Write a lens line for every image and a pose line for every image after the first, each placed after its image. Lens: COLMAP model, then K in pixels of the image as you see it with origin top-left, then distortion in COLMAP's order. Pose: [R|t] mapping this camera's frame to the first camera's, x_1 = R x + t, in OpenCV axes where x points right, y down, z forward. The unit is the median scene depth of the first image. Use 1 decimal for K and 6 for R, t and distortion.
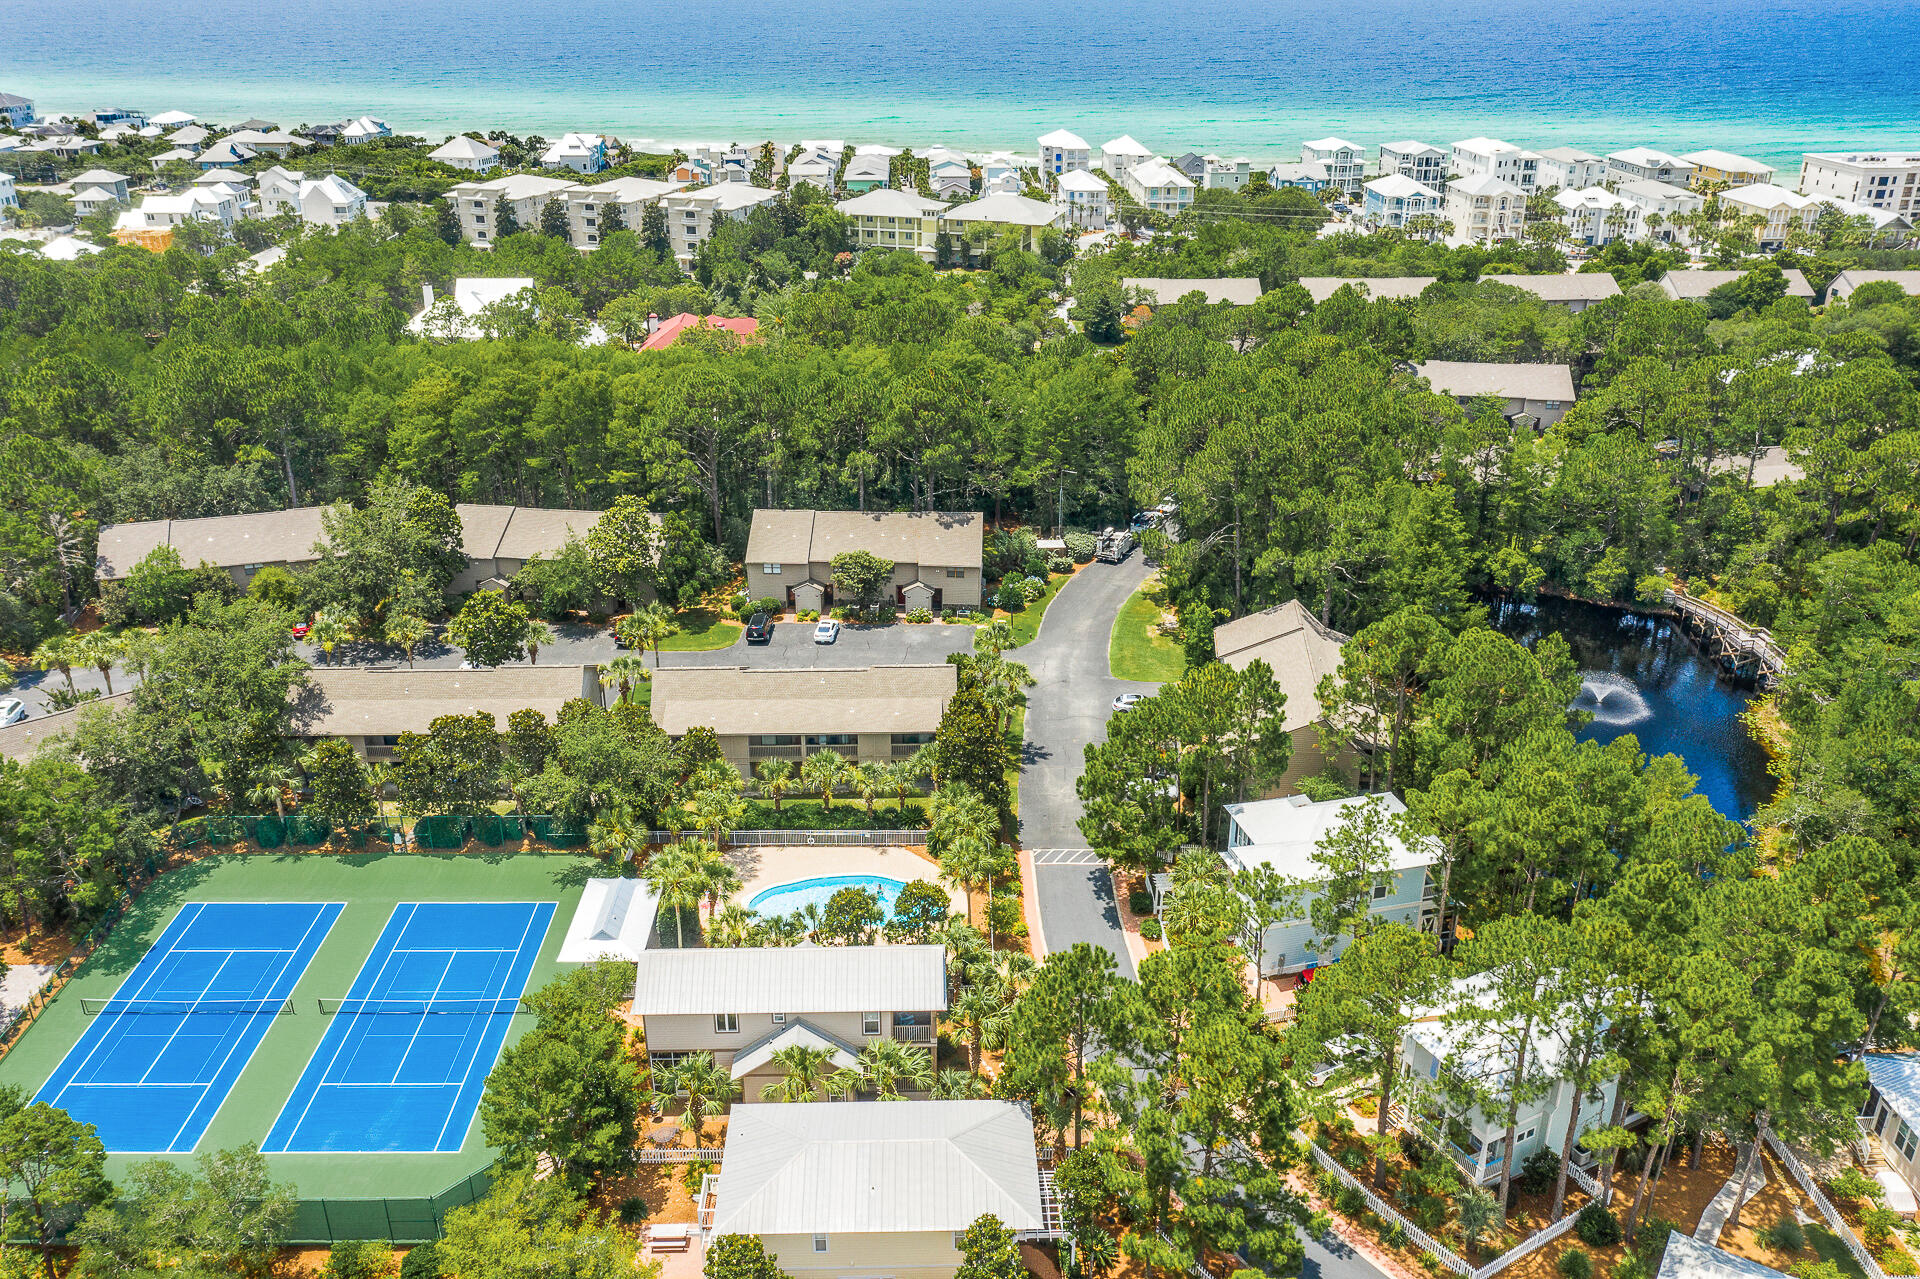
lens RADIAL K [[1508.5, 0, 960.0], [0, 1508.5, 639.5], [0, 0, 1]] dist [-0.006196, 0.007380]
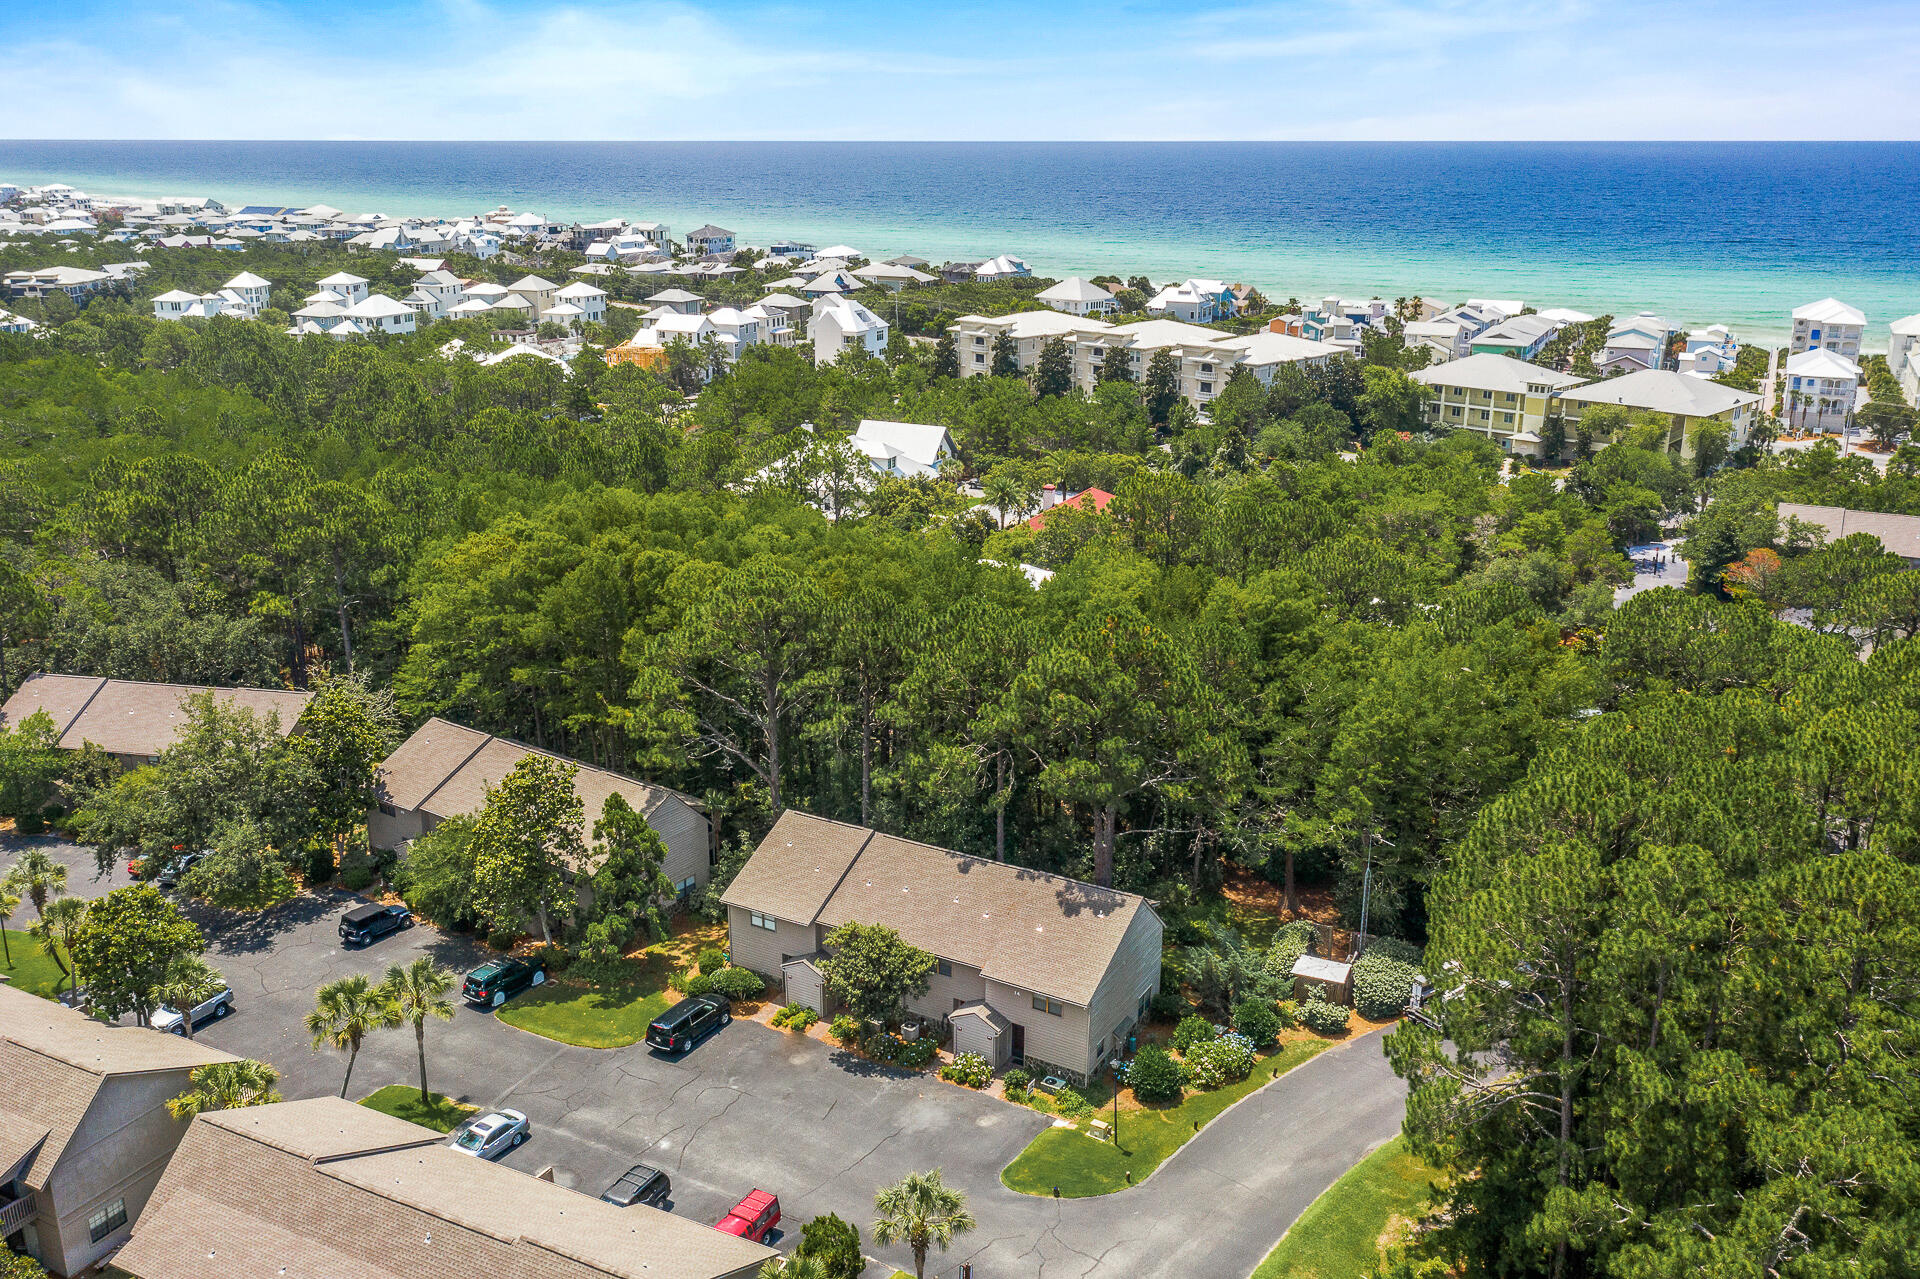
lens RADIAL K [[1614.0, 0, 960.0], [0, 1614.0, 639.5], [0, 0, 1]] dist [-0.012106, 0.008420]
pose [[0.881872, 0.138546, -0.450674, 0.196207], [-0.191935, 0.978557, -0.074749, -0.115651], [0.430654, 0.152420, 0.889553, 0.450248]]
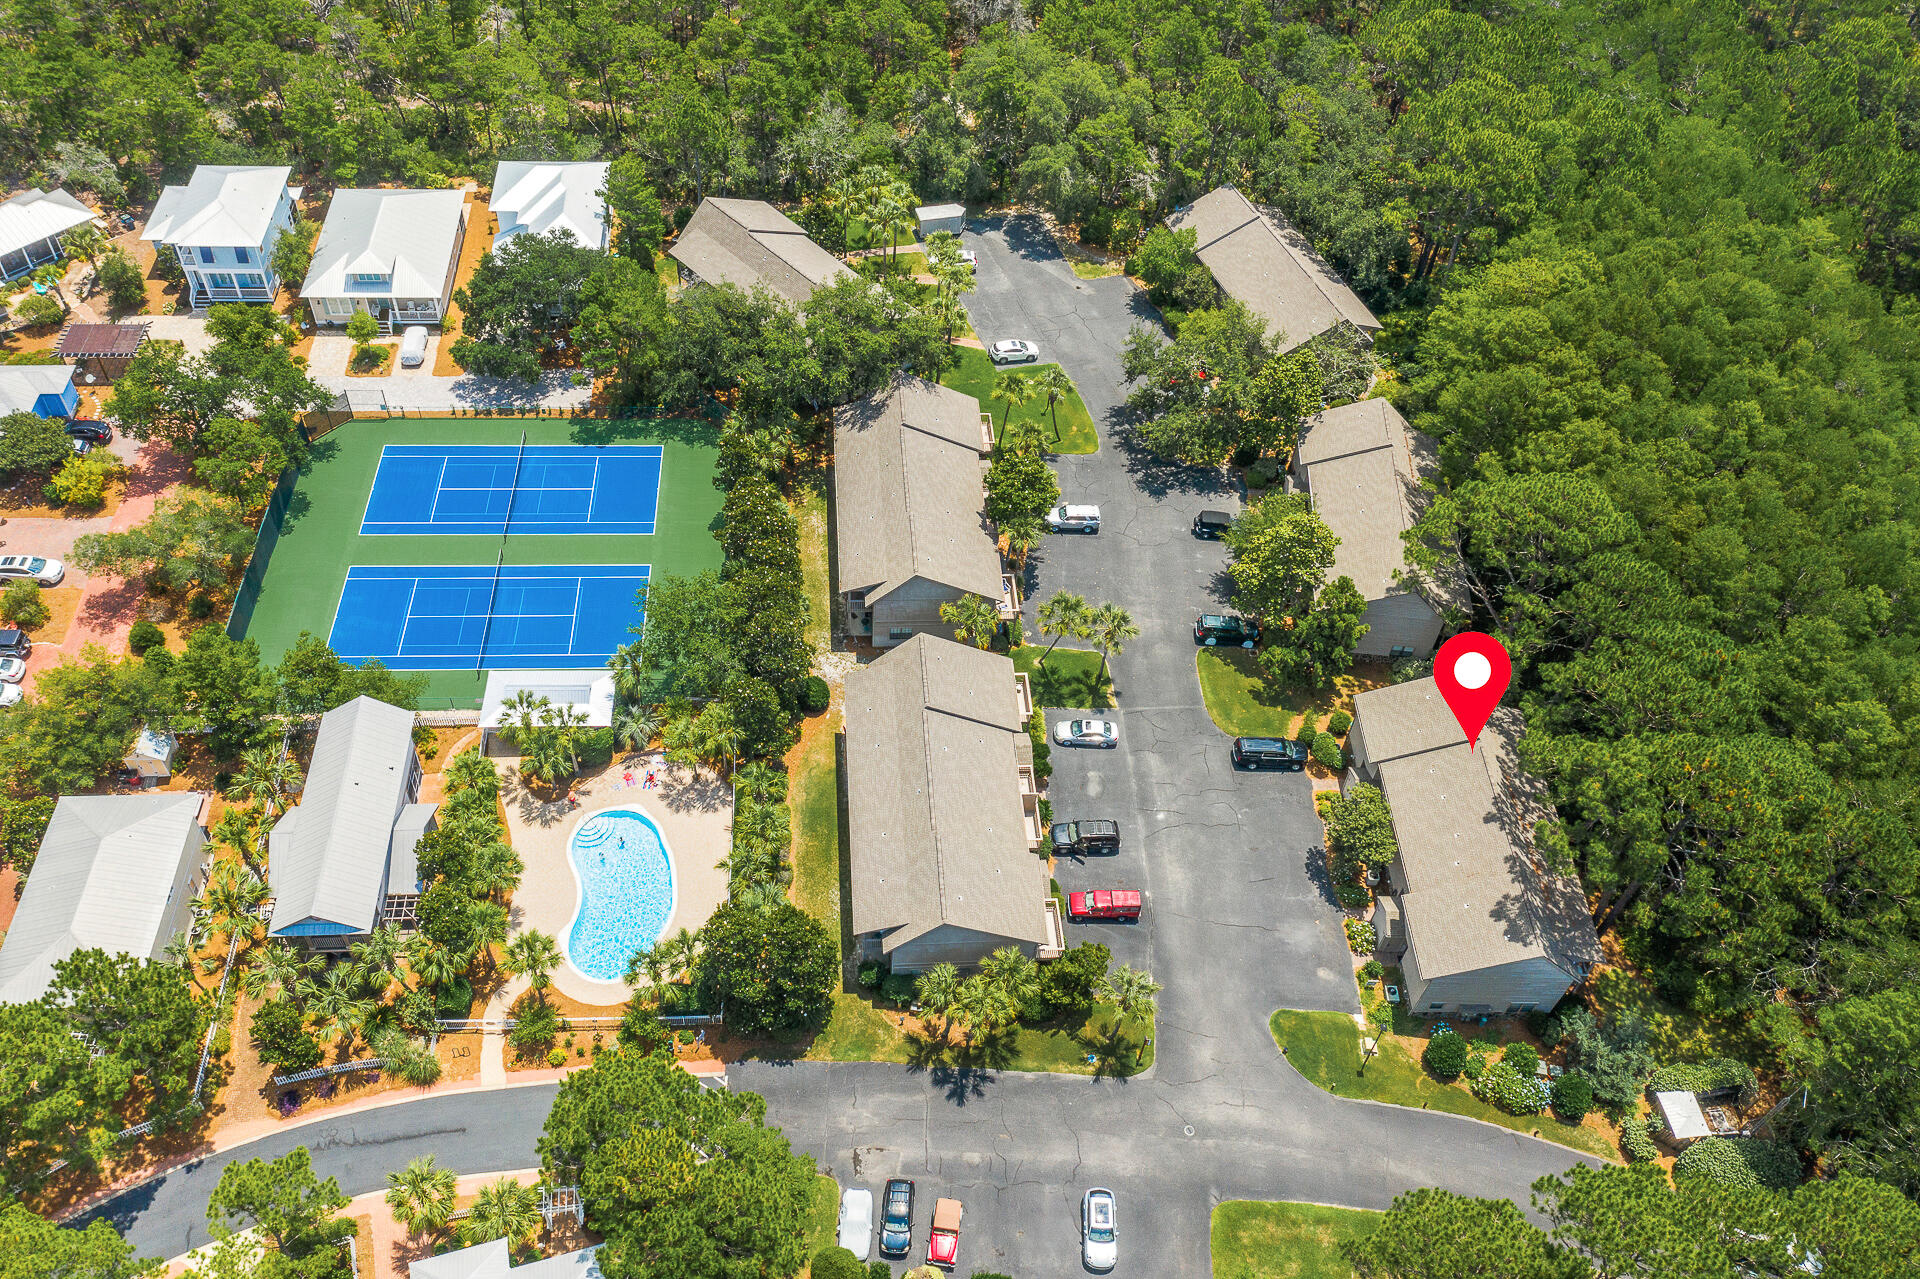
lens RADIAL K [[1508.5, 0, 960.0], [0, 1508.5, 639.5], [0, 0, 1]] dist [-0.006196, 0.007380]
pose [[0.046379, 0.741492, -0.669357, 0.312370], [-0.463892, 0.609428, 0.642963, -0.437351], [0.884677, 0.280690, 0.372237, 0.518138]]
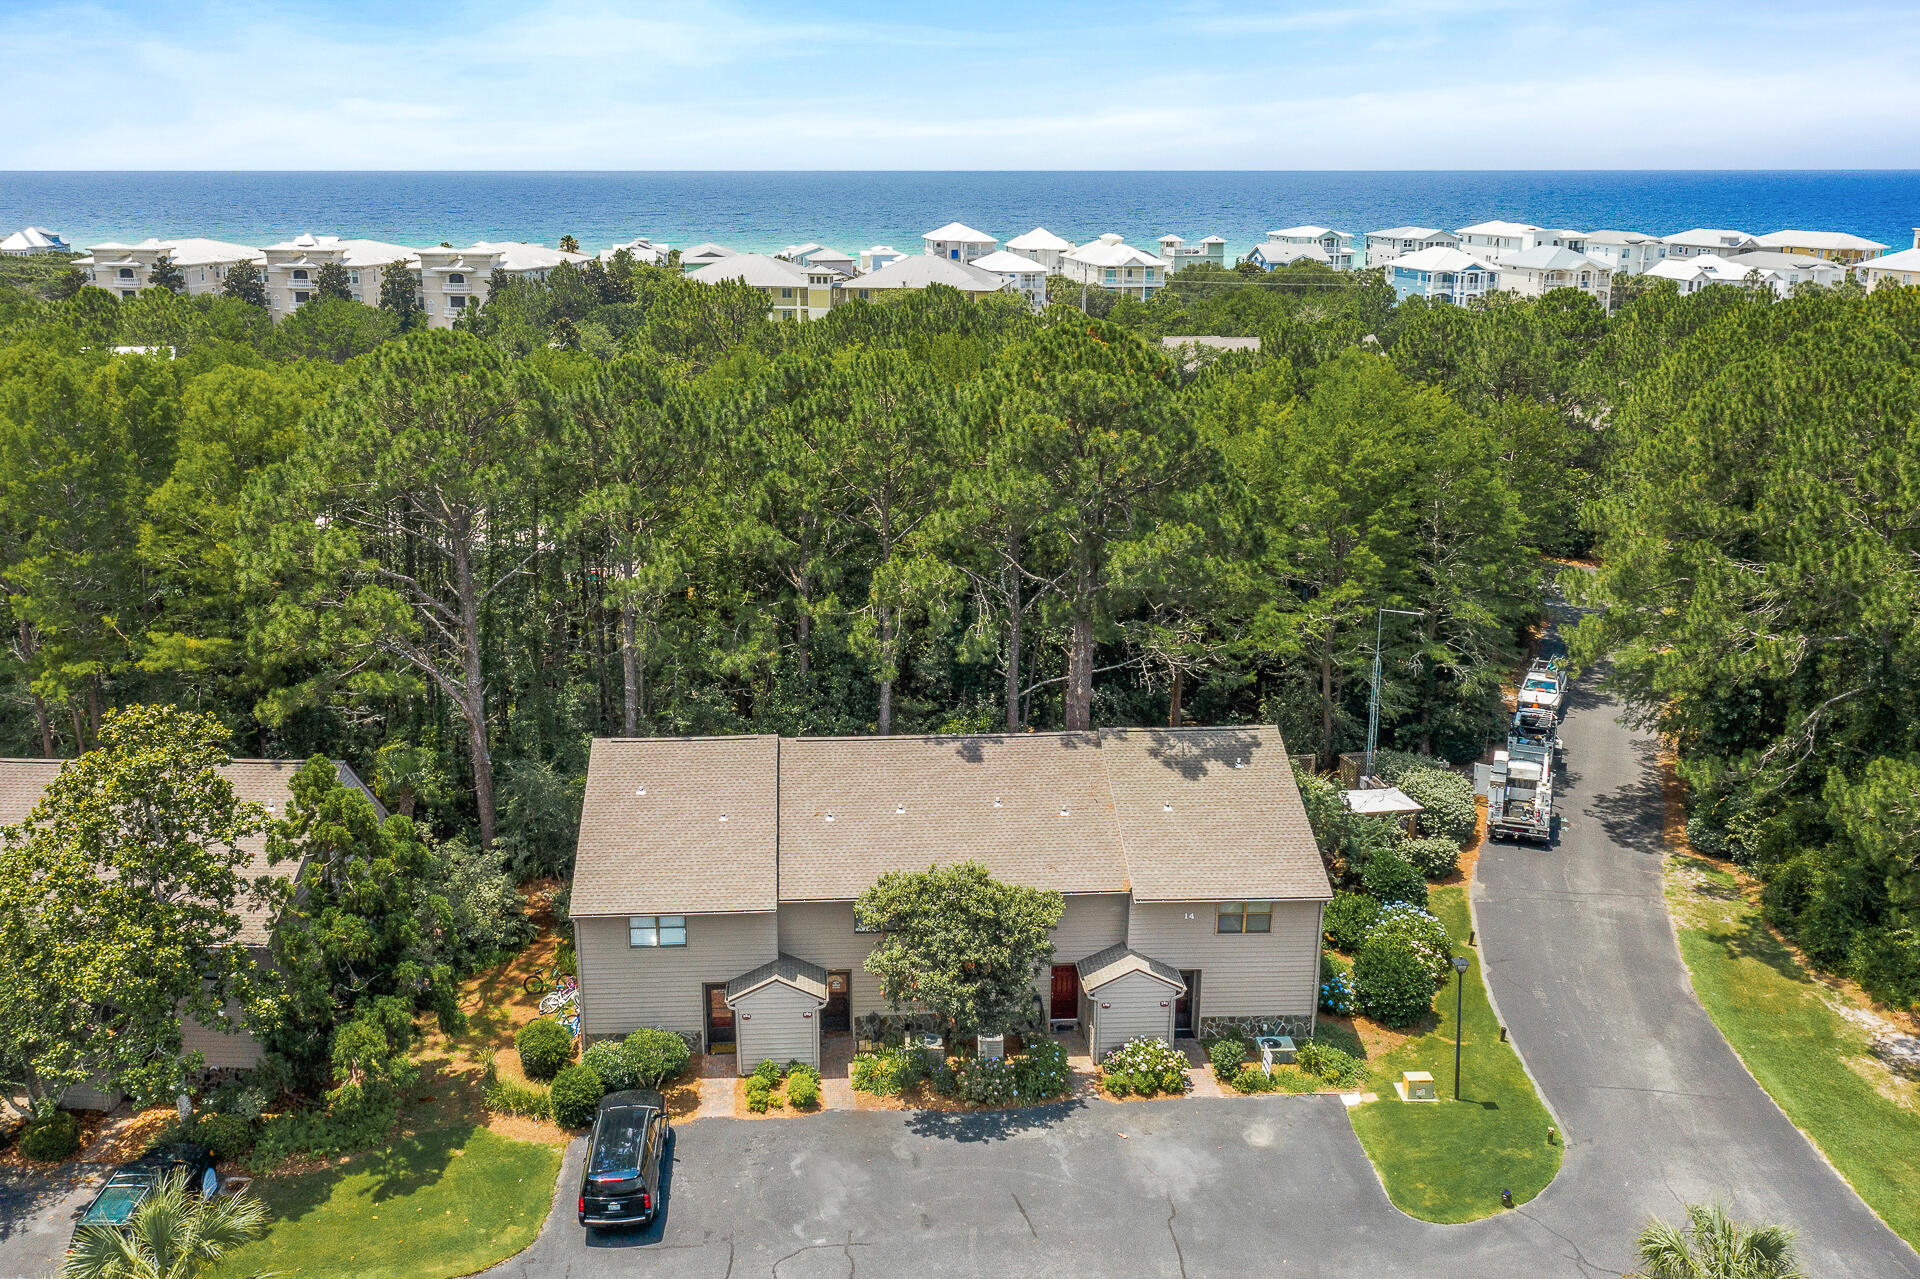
lens RADIAL K [[1605.1, 0, 915.4], [0, 1605.1, 549.2], [0, 0, 1]] dist [-0.013969, 0.001675]
pose [[0.995178, -0.023093, 0.095327, -0.097953], [0.040631, 0.981639, -0.186369, -0.057991], [-0.089272, 0.189344, 0.977844, 0.636200]]
